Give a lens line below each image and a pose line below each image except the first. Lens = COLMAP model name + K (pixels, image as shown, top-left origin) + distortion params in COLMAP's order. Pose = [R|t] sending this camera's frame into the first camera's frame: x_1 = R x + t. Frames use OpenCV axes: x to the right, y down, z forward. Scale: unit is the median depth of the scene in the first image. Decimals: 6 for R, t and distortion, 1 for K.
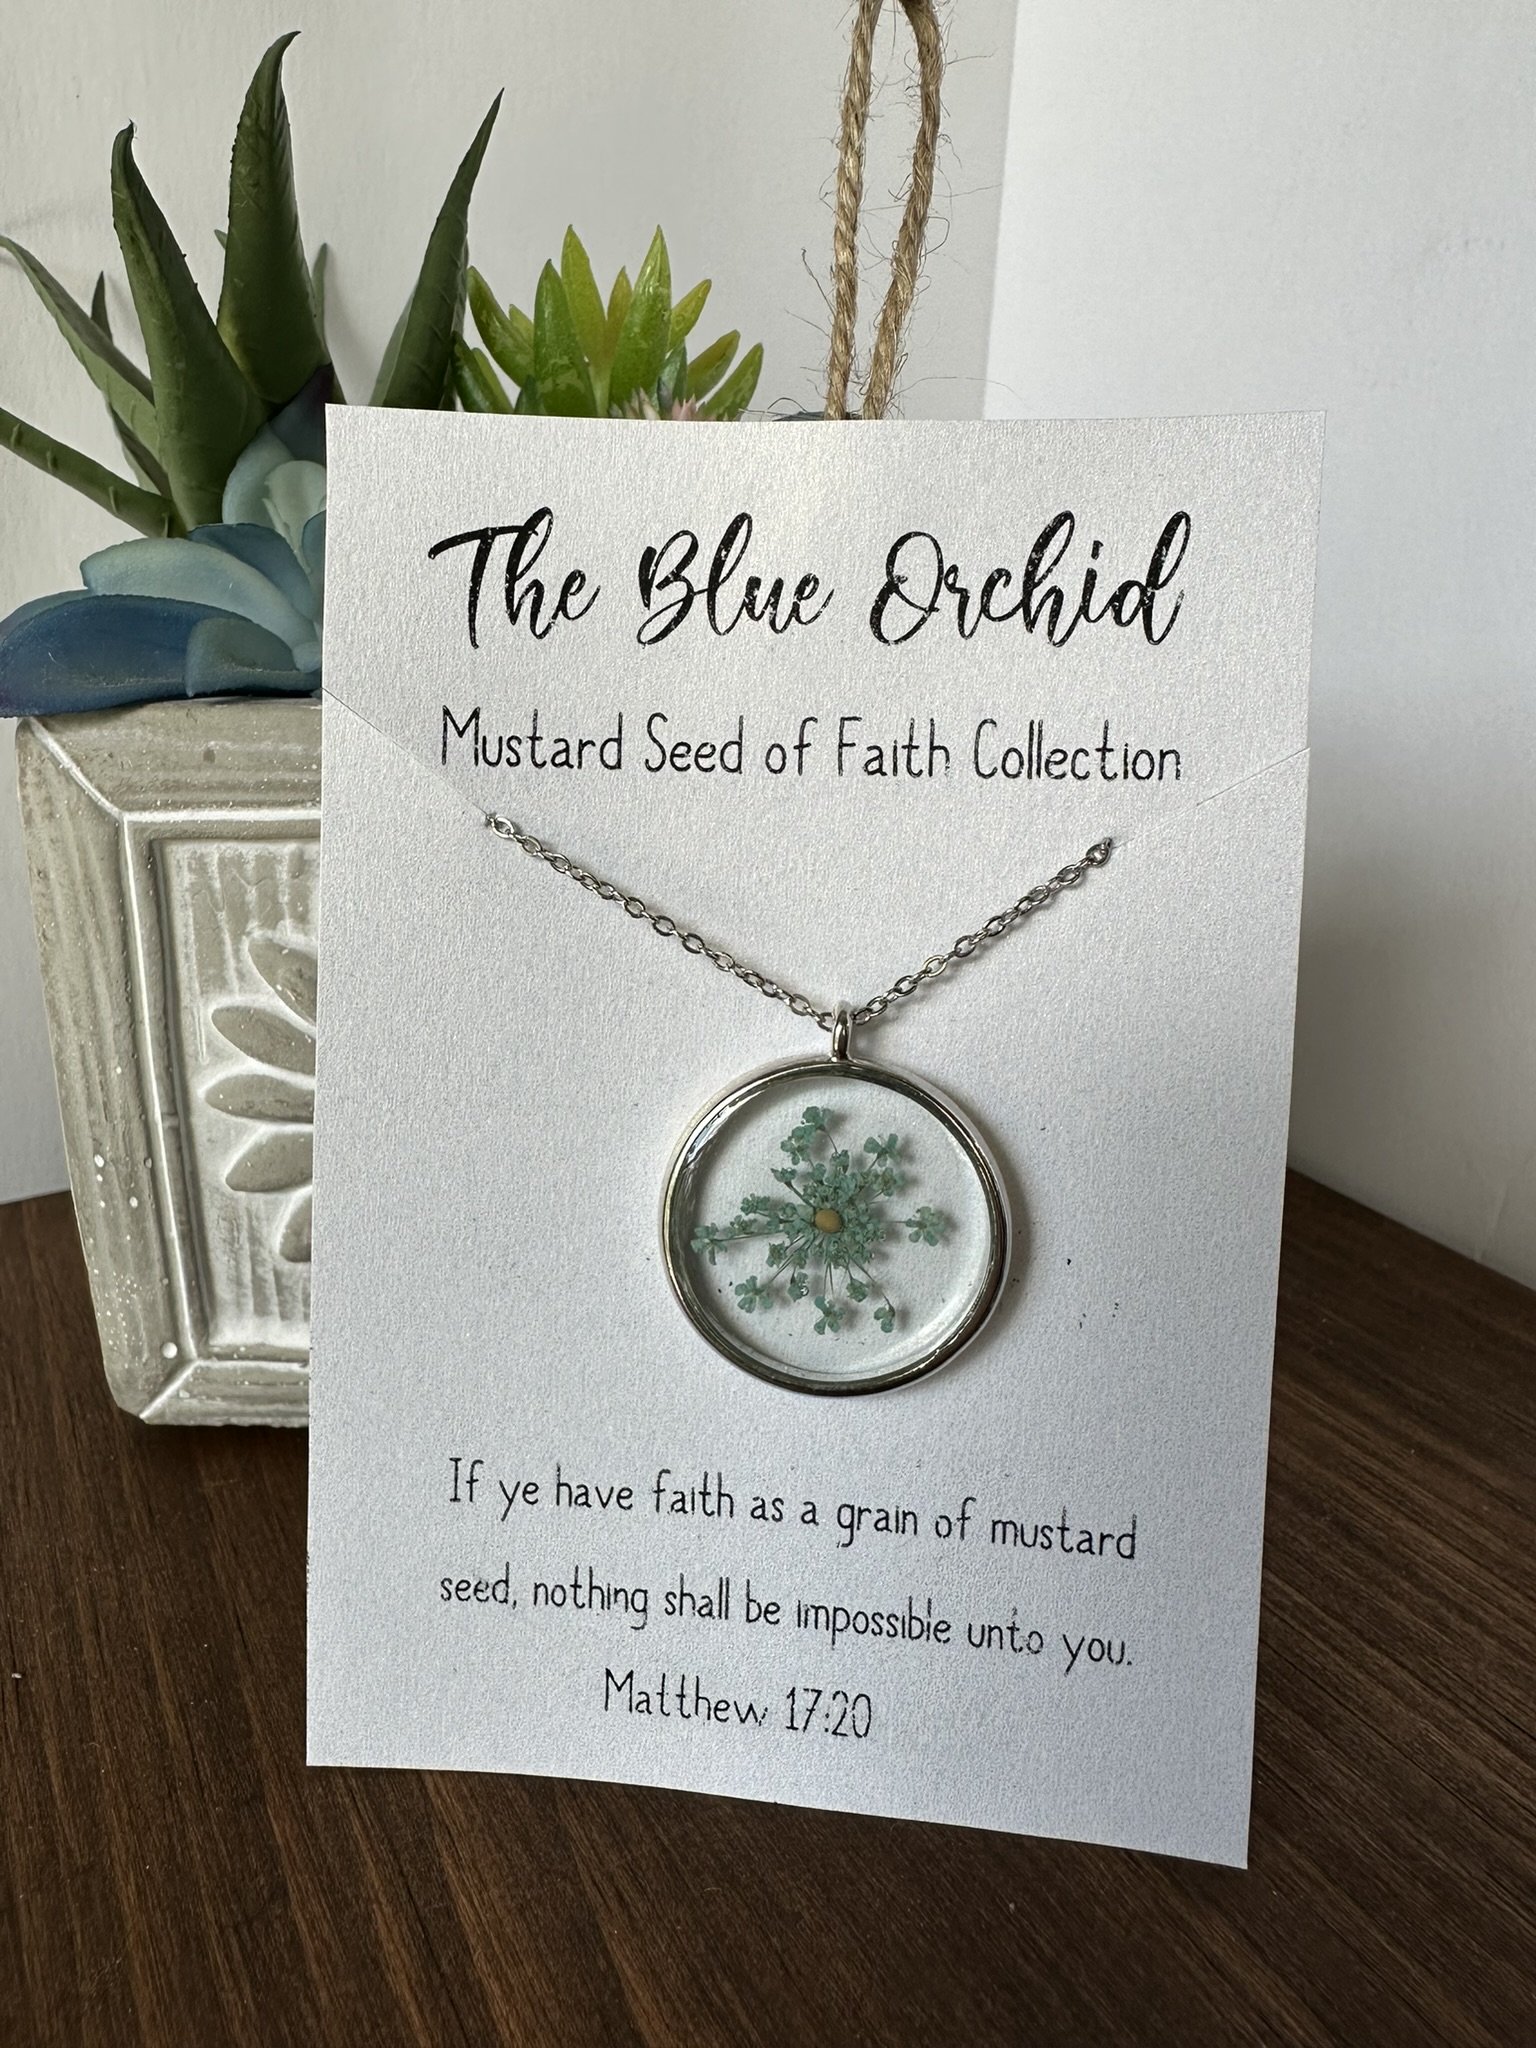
lens RADIAL K [[1463.7, 0, 602.8], [0, 1463.7, 939.6], [0, 0, 1]] dist [-0.004793, -0.000647]
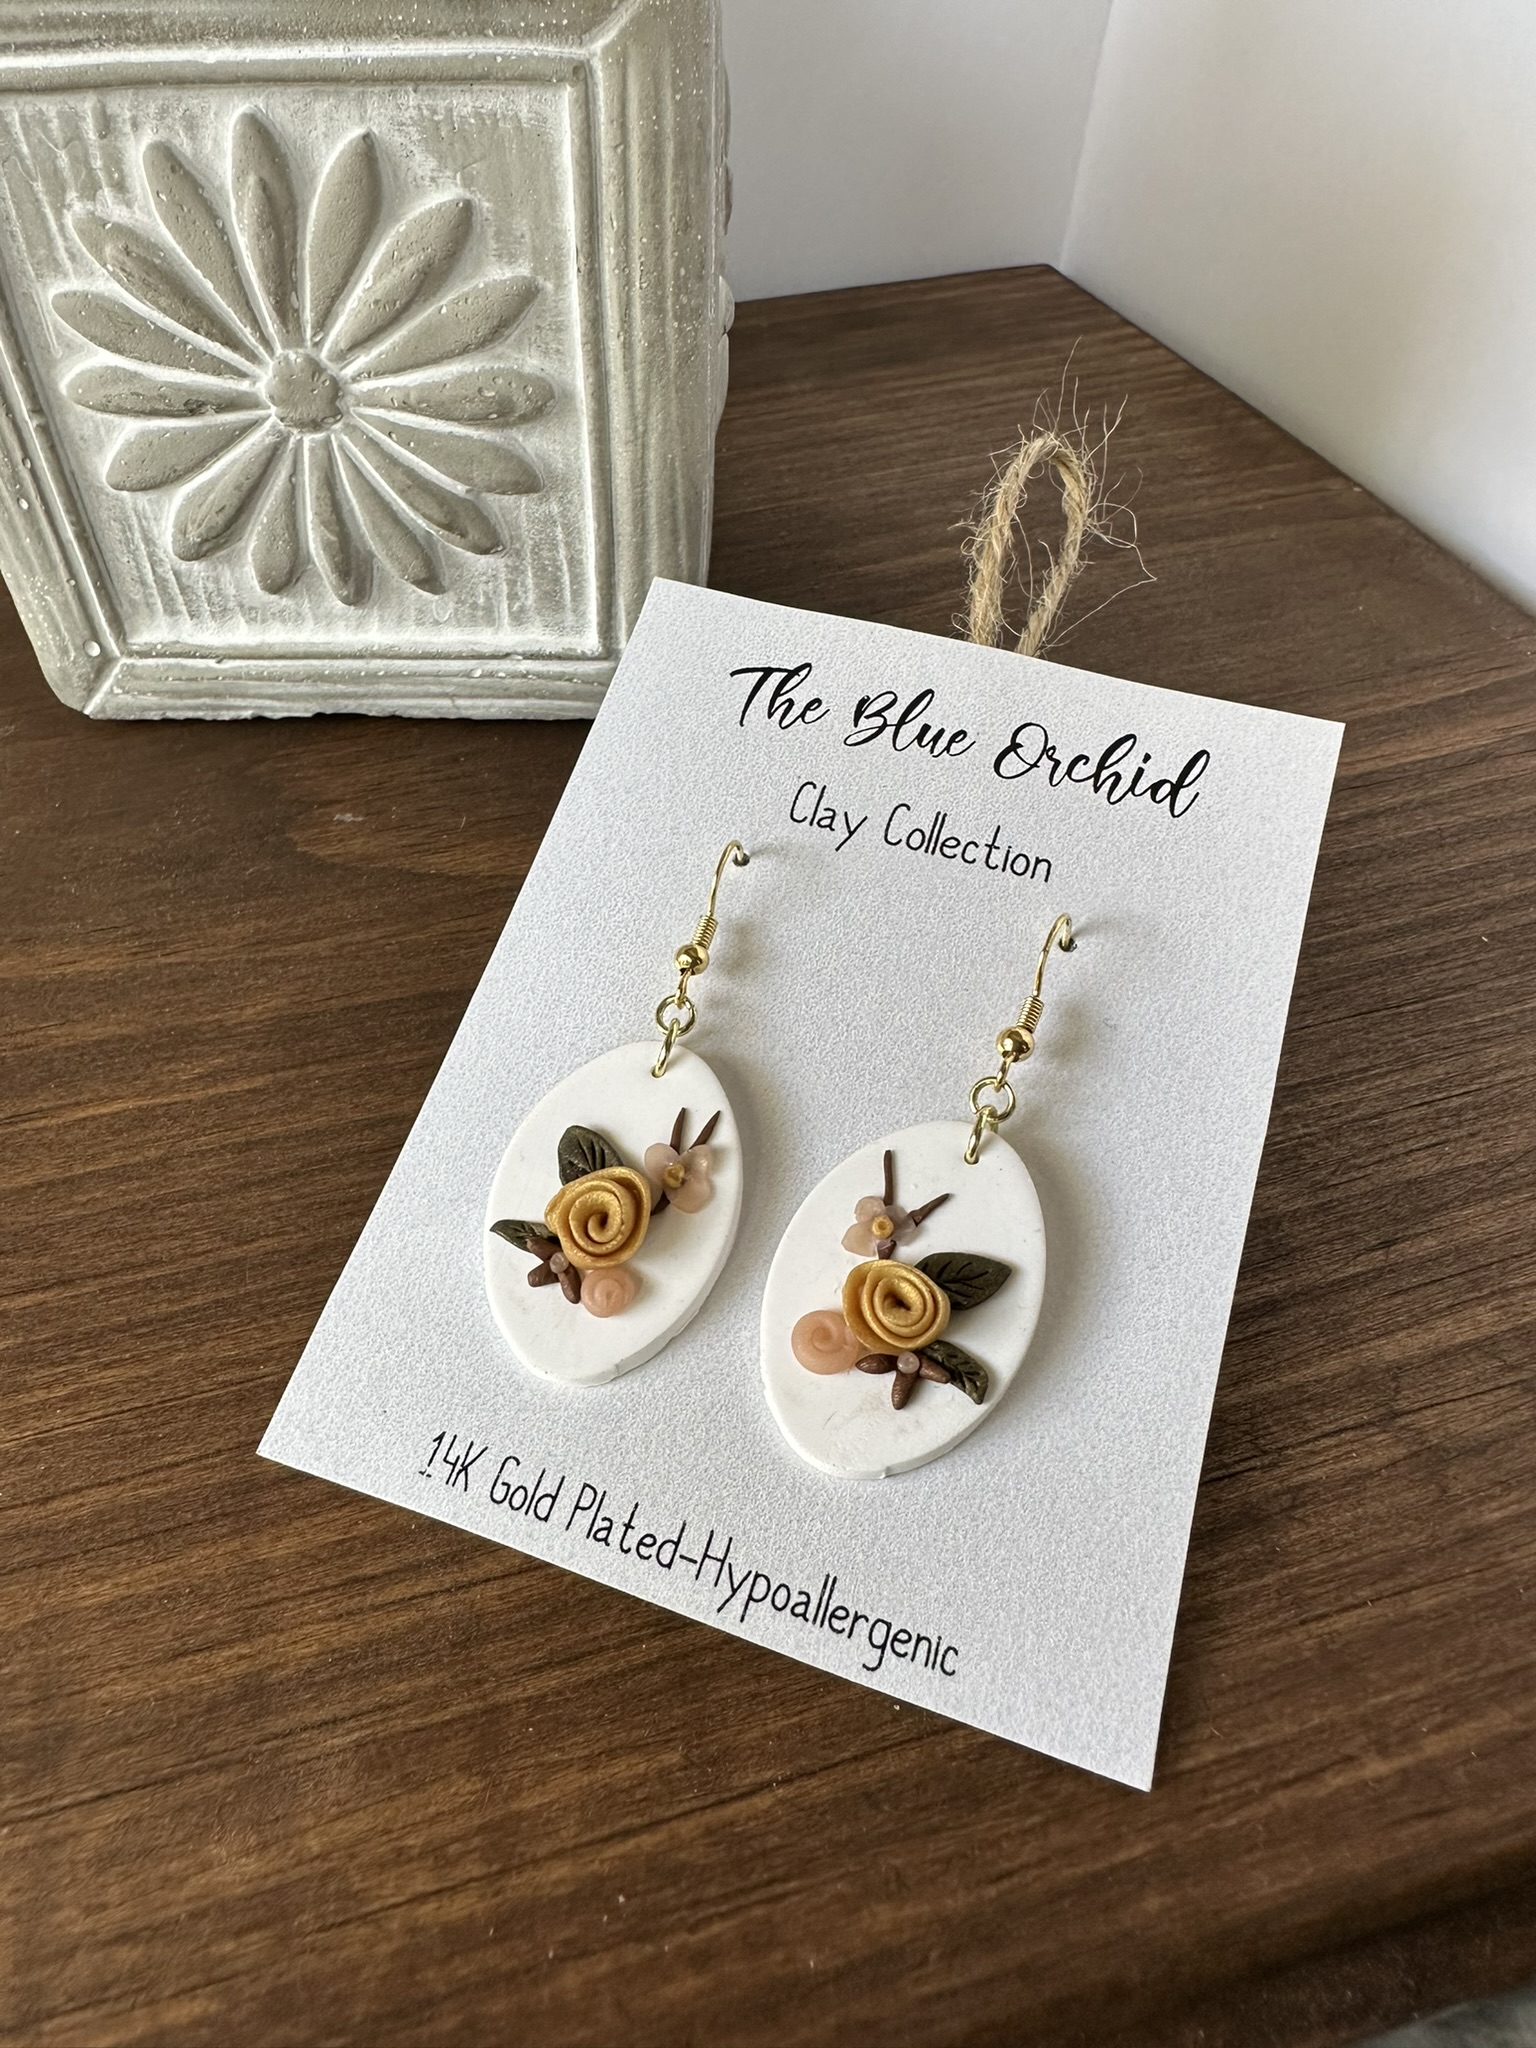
lens RADIAL K [[1466.5, 0, 635.3], [0, 1466.5, 952.6], [0, 0, 1]] dist [-0.005383, 0.006191]
pose [[0.998200, -0.002212, -0.059932, 0.183289], [0.027104, 0.908085, 0.417908, 0.048317], [0.053499, -0.418780, 0.906510, -0.055358]]
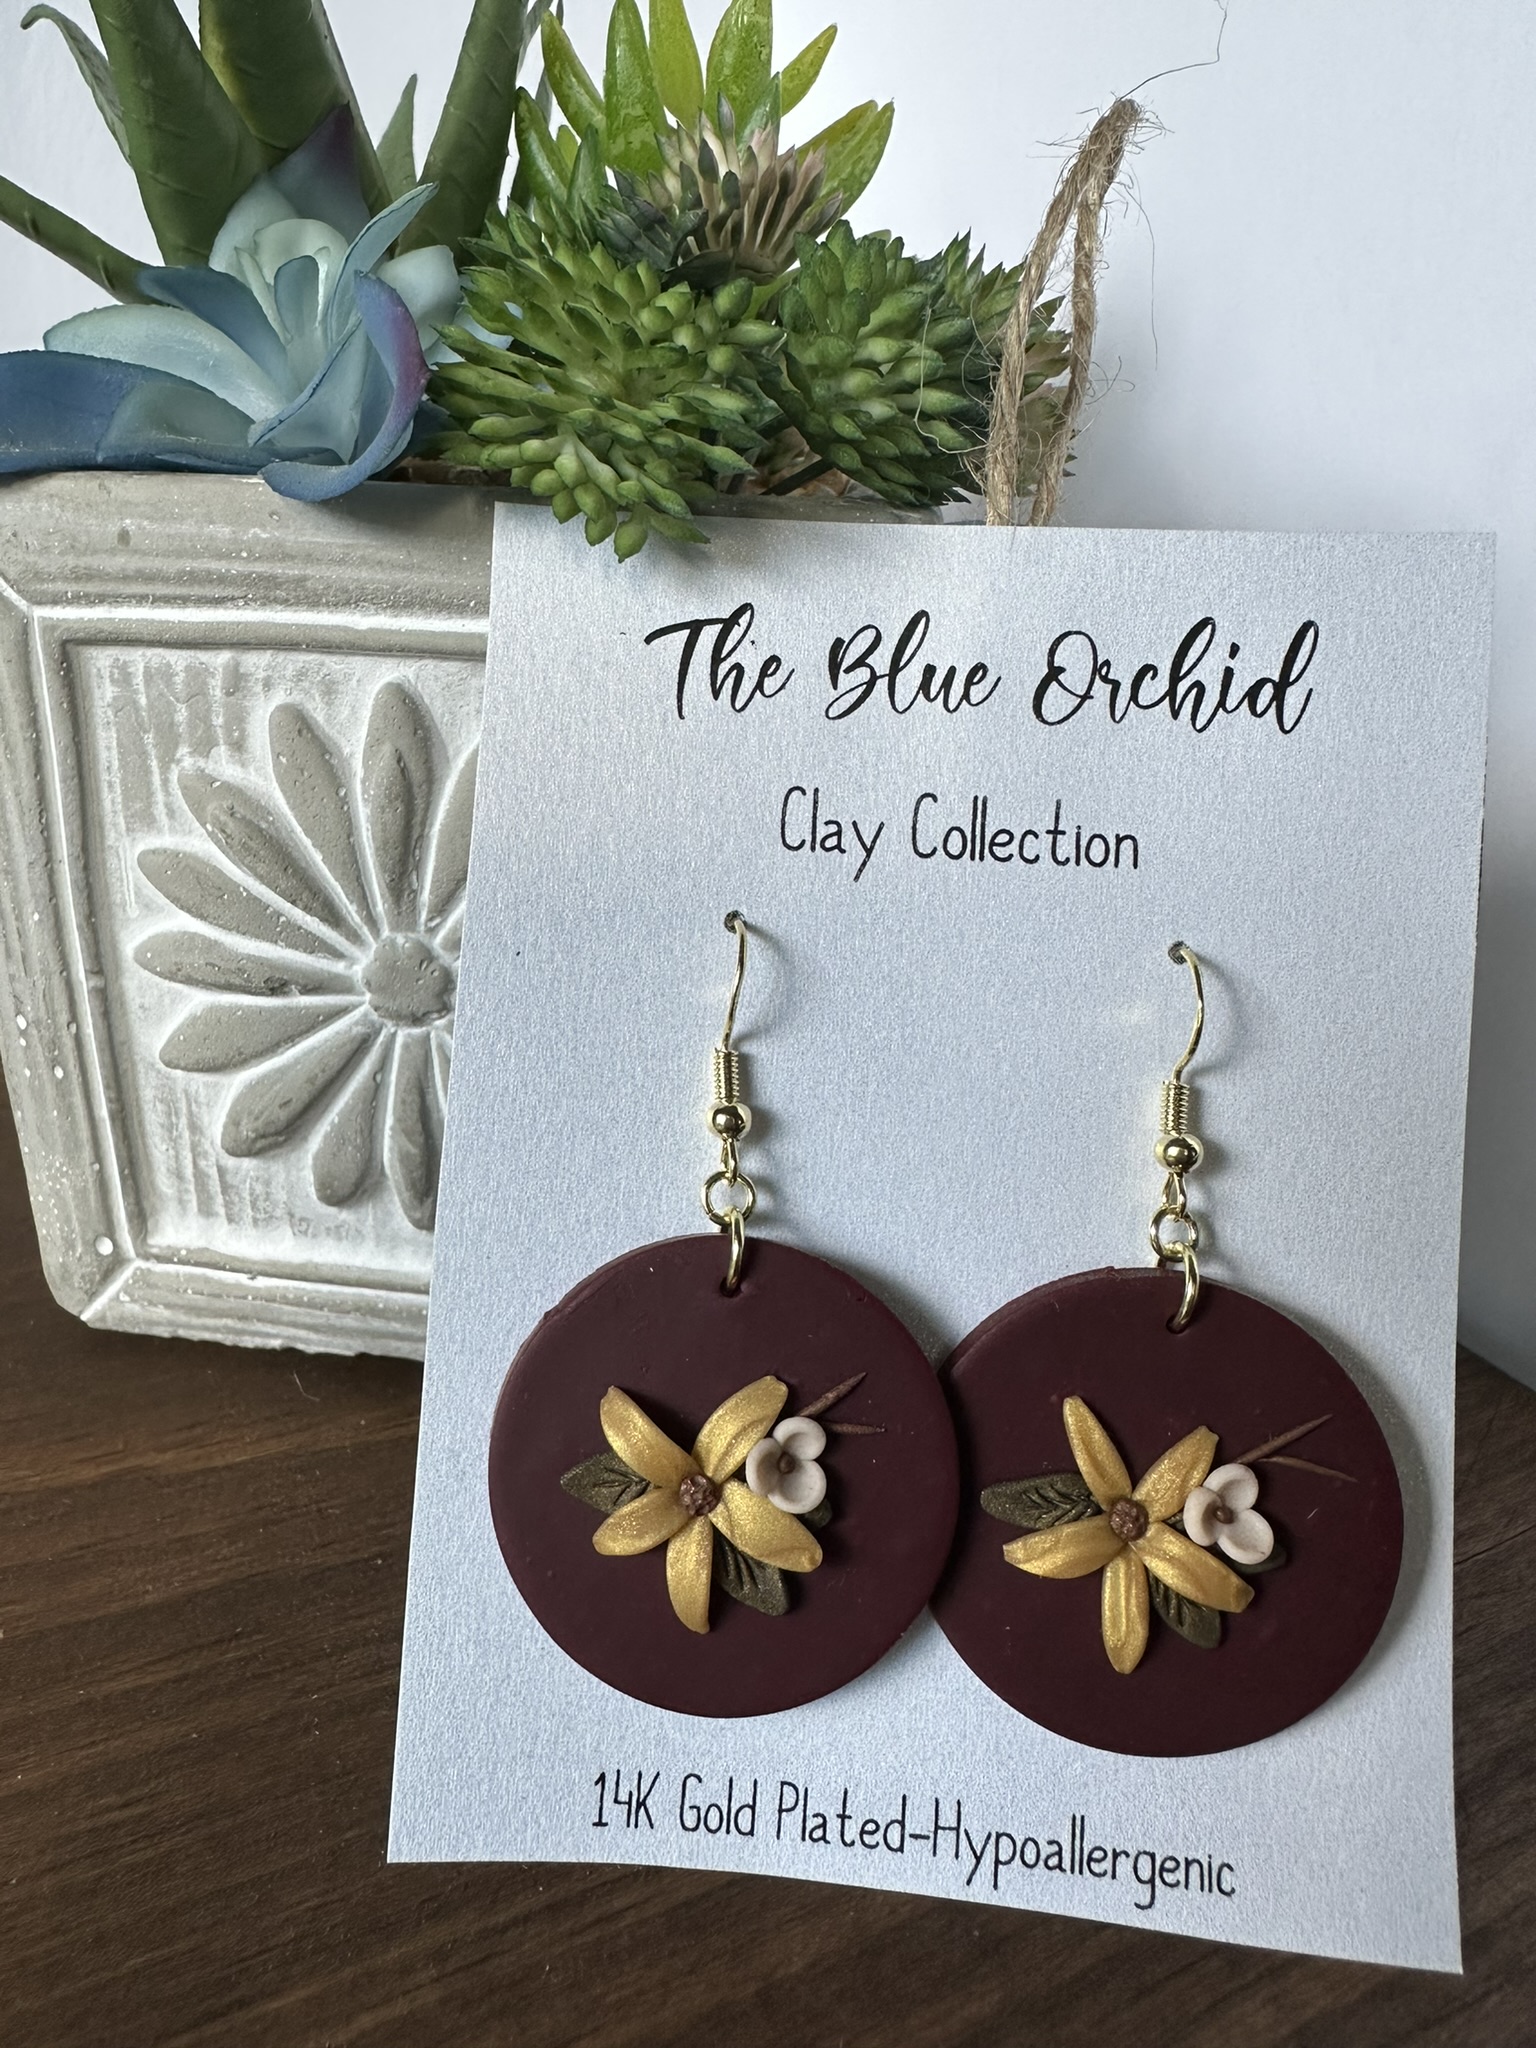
lens RADIAL K [[1475.8, 0, 621.5], [0, 1475.8, 954.1], [0, 0, 1]] dist [-0.006017, -0.002757]
pose [[0.988964, 0.065284, -0.132999, 0.128935], [-0.059837, 0.997213, 0.044556, 0.052784], [0.135537, -0.036106, 0.990114, 0.189082]]
